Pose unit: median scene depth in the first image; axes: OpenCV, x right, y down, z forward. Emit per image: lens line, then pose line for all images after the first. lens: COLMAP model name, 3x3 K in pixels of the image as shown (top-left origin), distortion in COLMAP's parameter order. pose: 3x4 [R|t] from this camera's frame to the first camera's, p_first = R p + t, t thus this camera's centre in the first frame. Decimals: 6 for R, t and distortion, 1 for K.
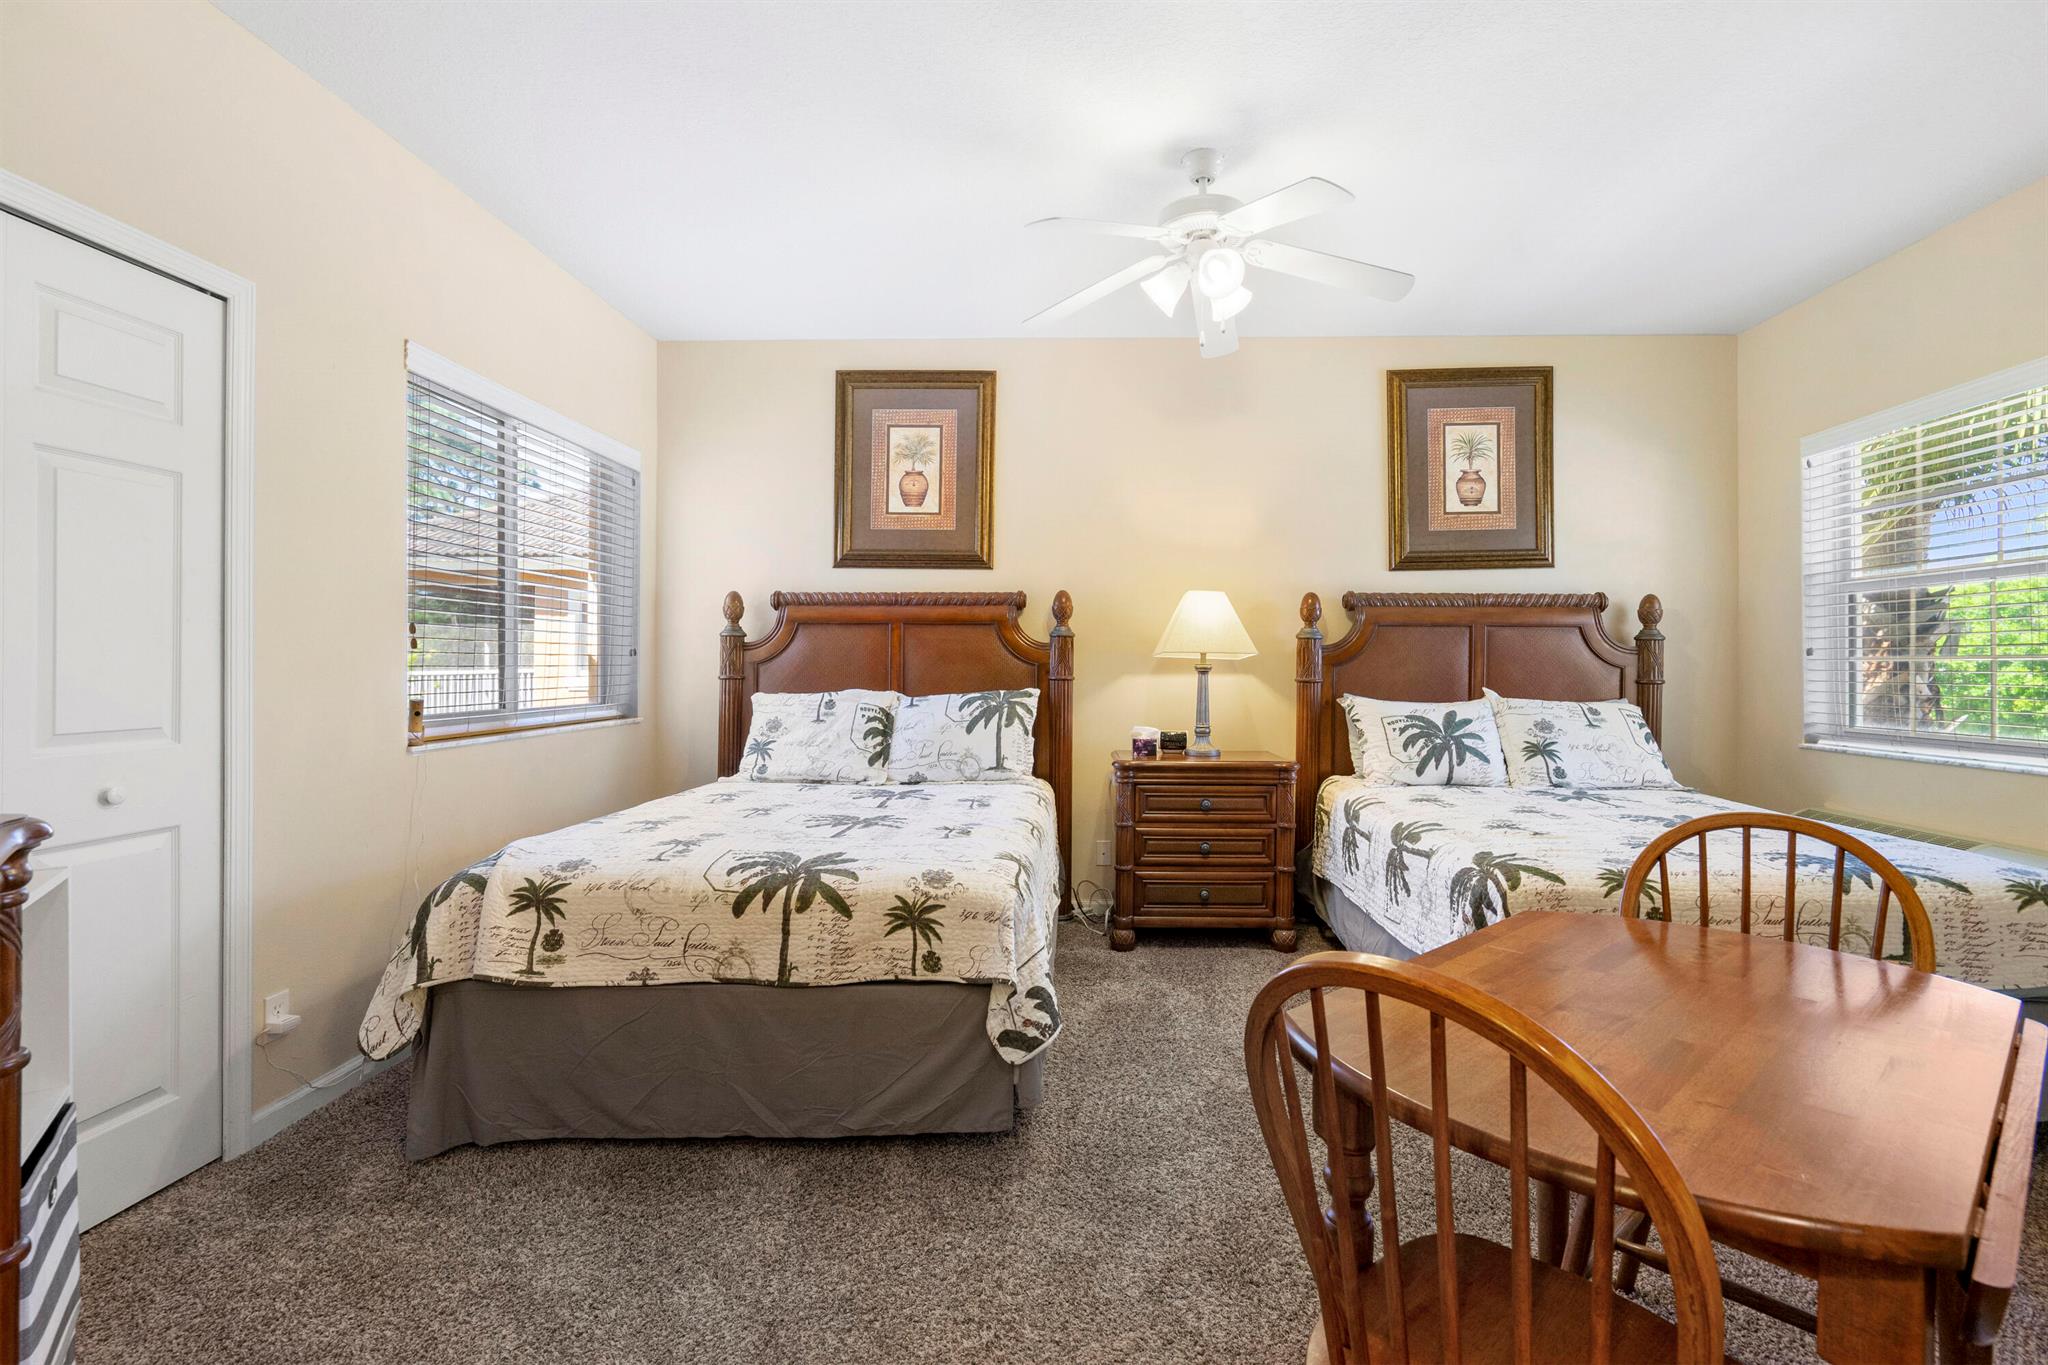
lens RADIAL K [[949.5, 0, 1094.4], [0, 949.5, 658.7], [0, 0, 1]] dist [-0.001106, -0.000158]
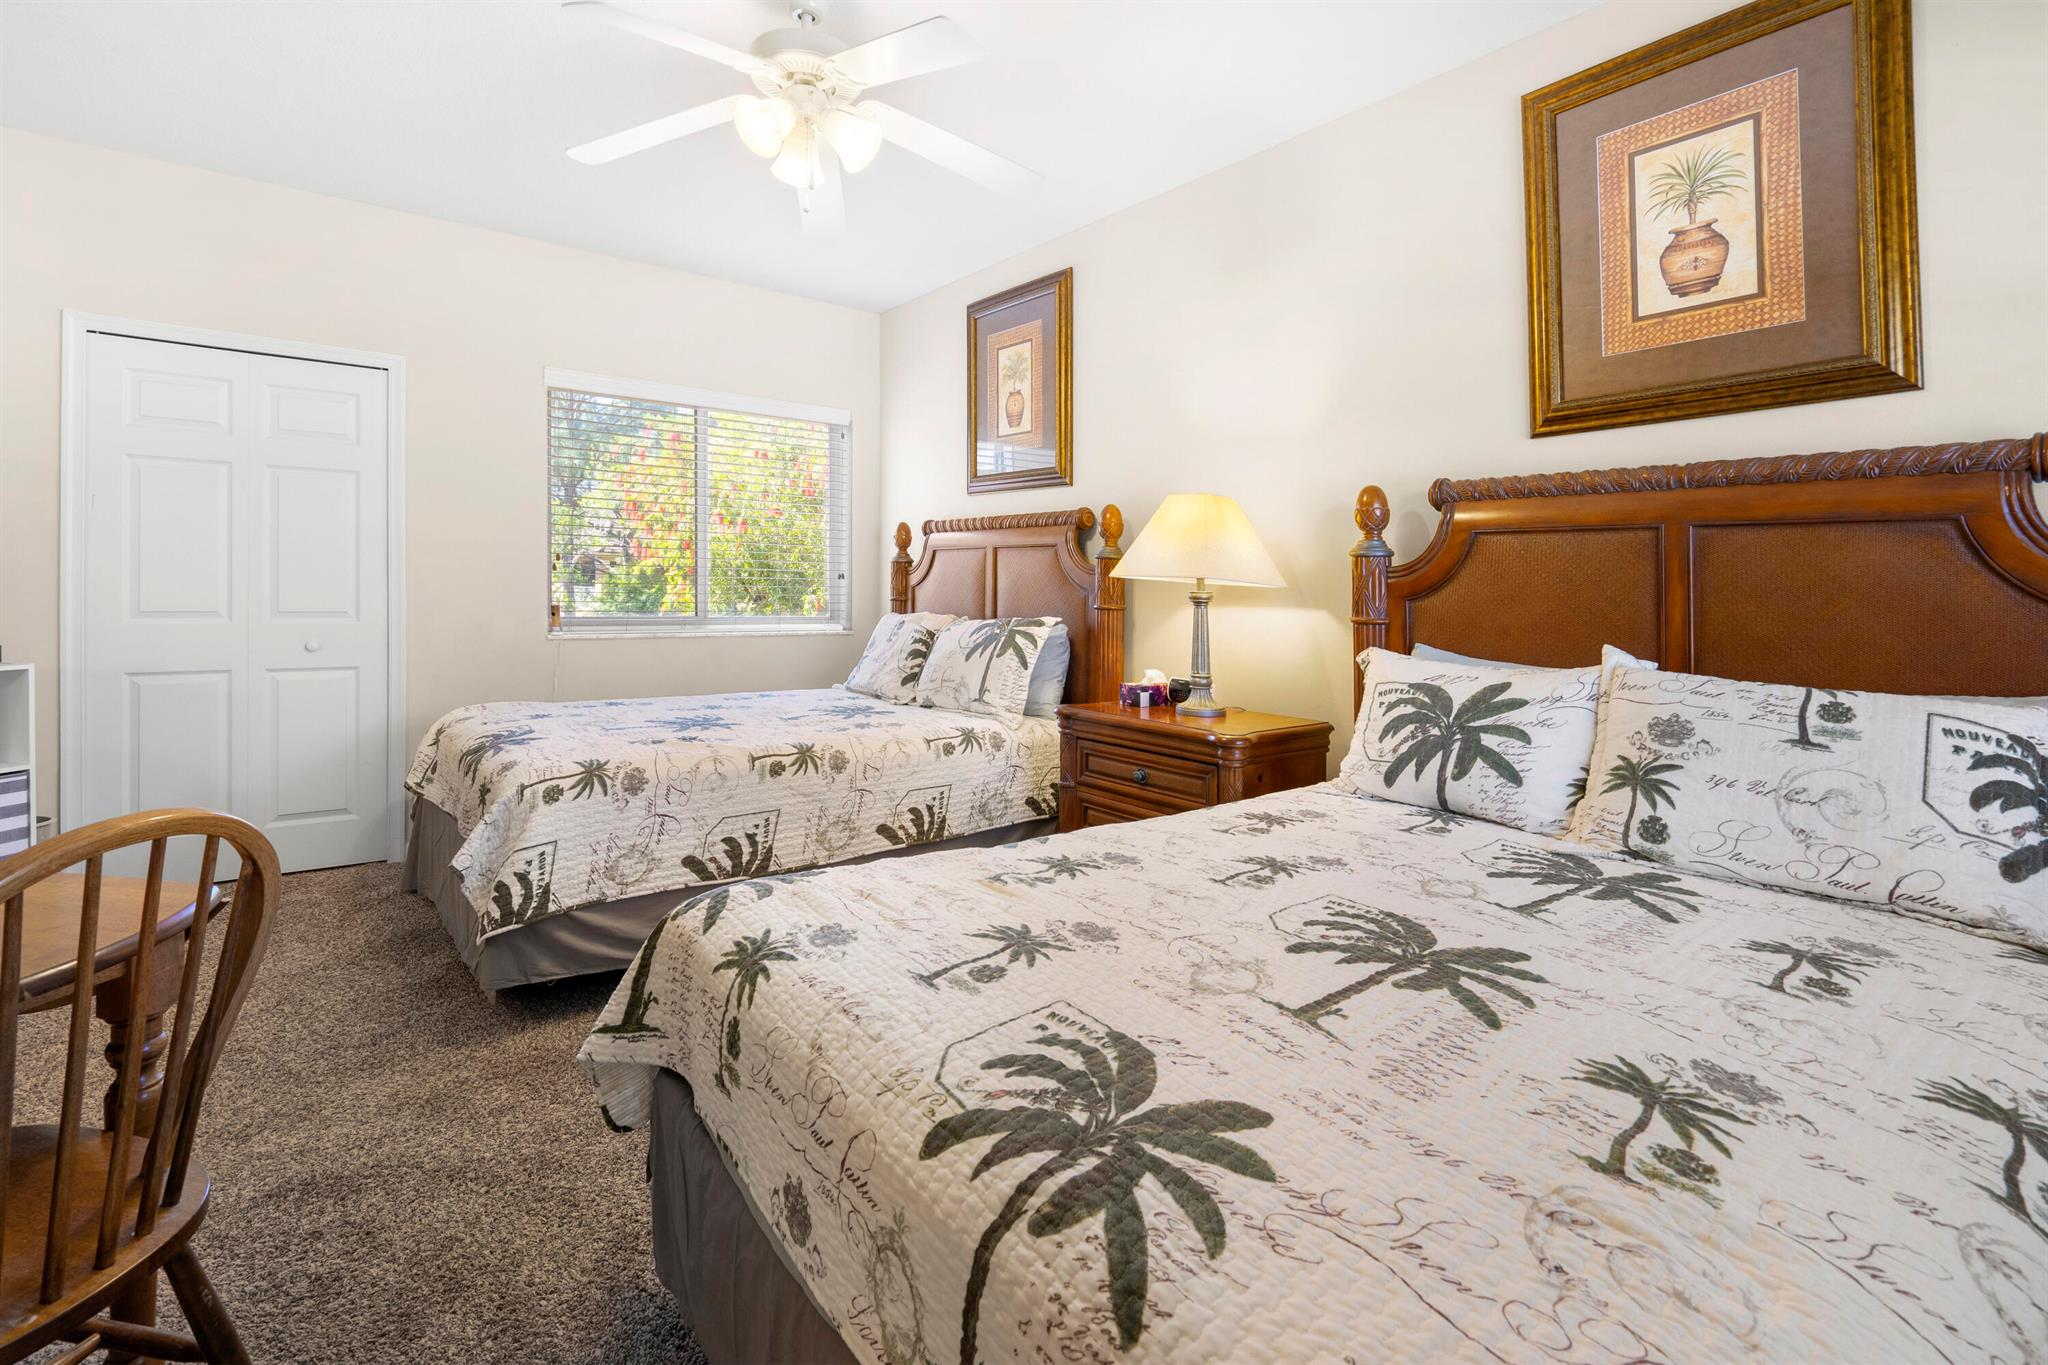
lens RADIAL K [[980.4, 0, 1015.6], [0, 980.4, 567.1], [0, 0, 1]] dist [0.015926, -0.000258]
pose [[0.611916, -0.006722, -0.790894, 0.638466], [-0.015934, 0.999656, -0.020825, 0.004140], [0.790762, 0.025345, 0.611598, 0.413789]]
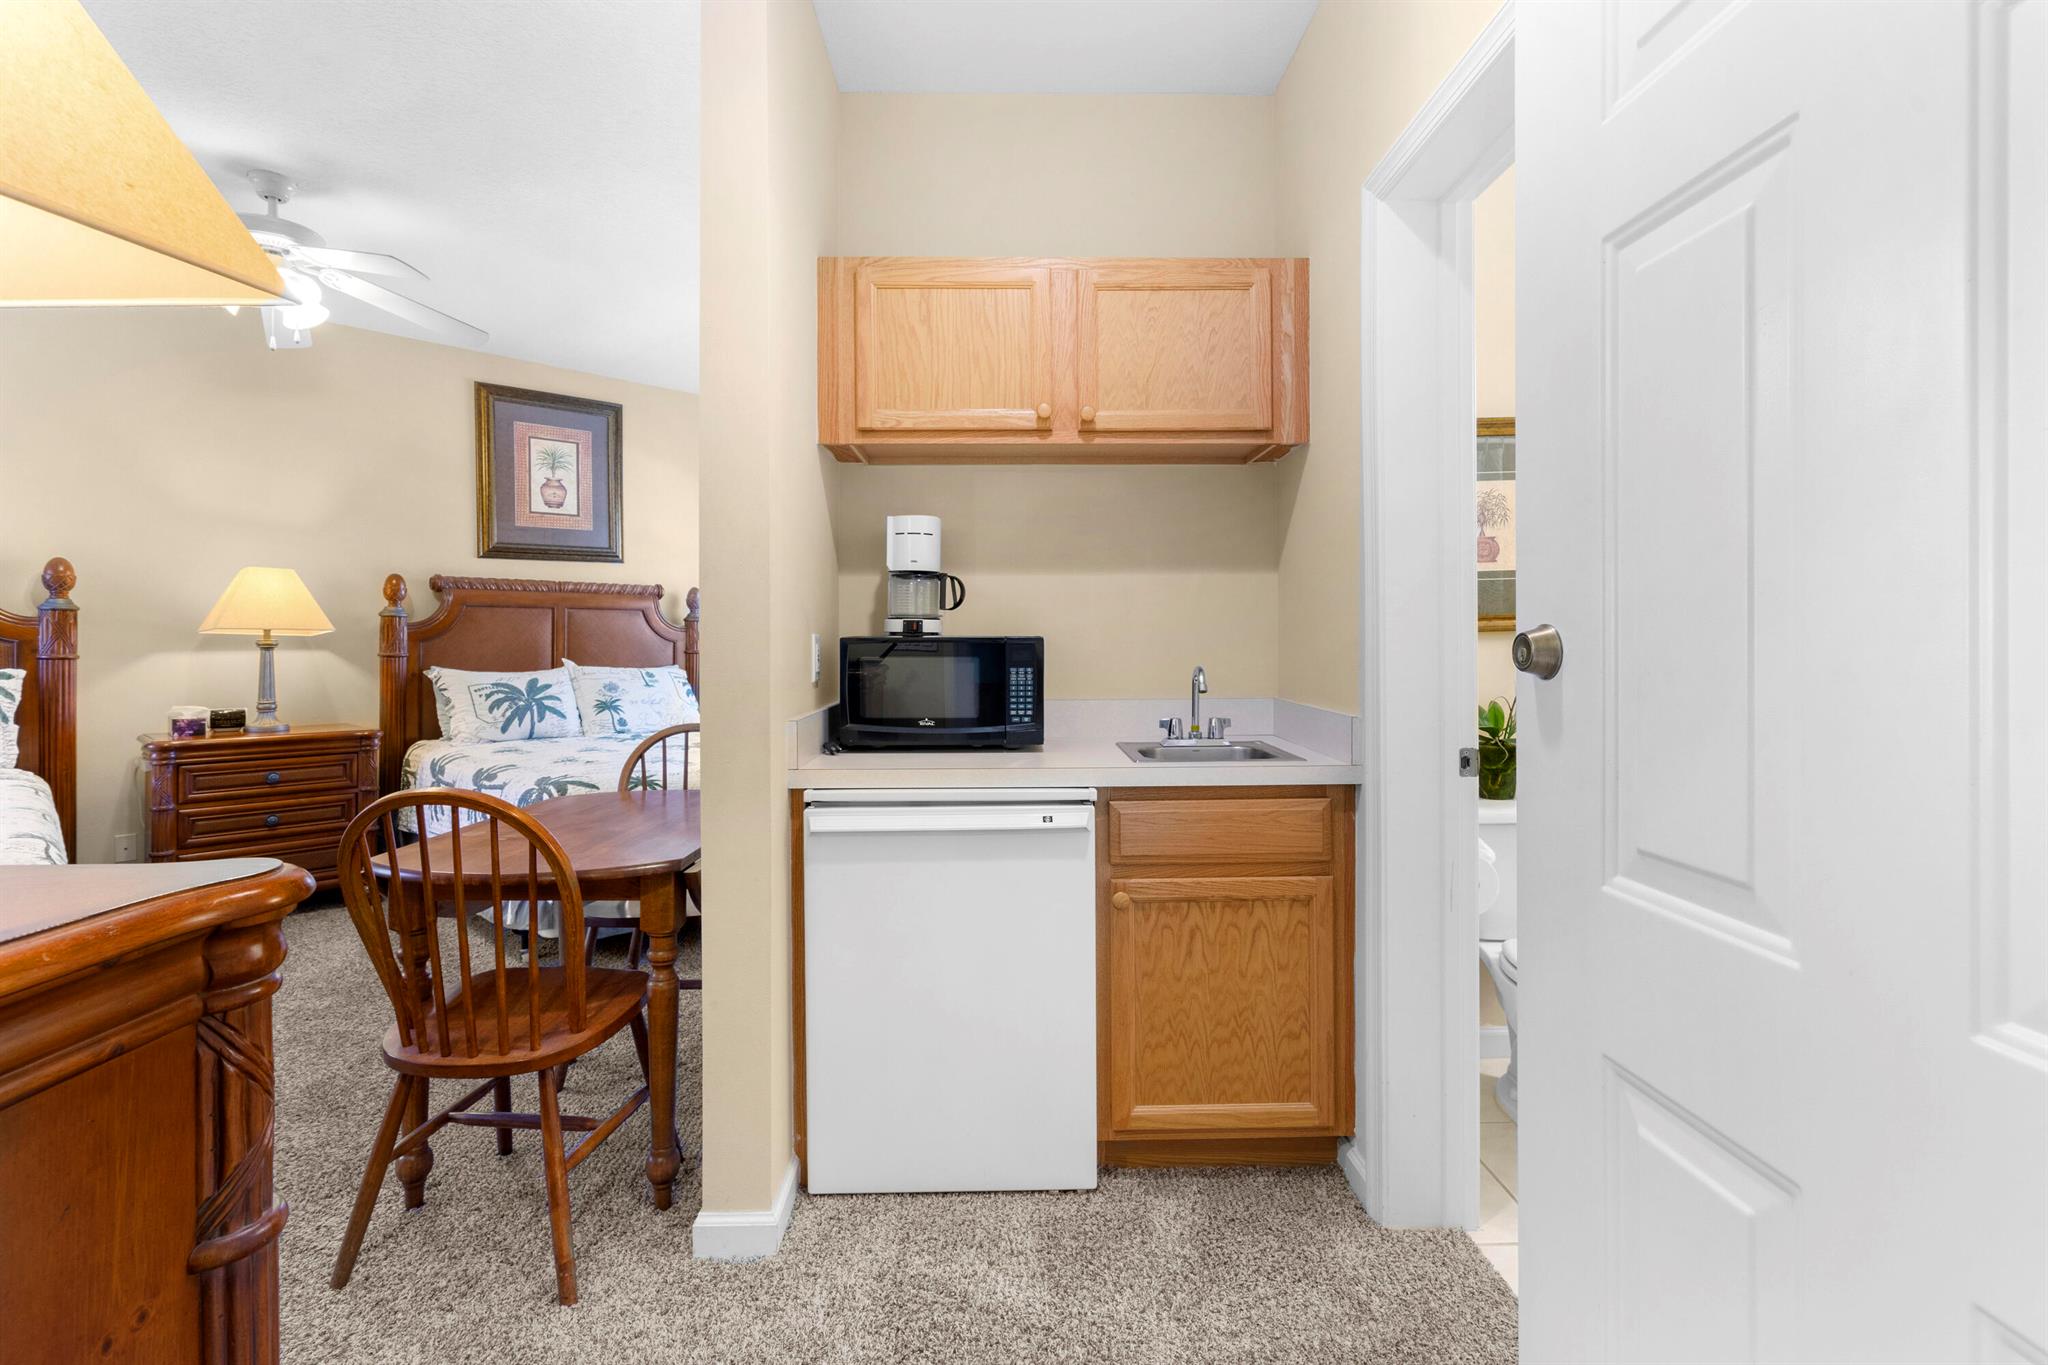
lens RADIAL K [[922.3, 0, 1049.6], [0, 922.3, 641.3], [0, 0, 1]] dist [0.000115, 0.000193]
pose [[0.668949, -0.005203, 0.743290, -0.057577], [-0.002406, 0.999955, 0.009166, -0.004409], [-0.743305, -0.007920, 0.668906, -0.271212]]
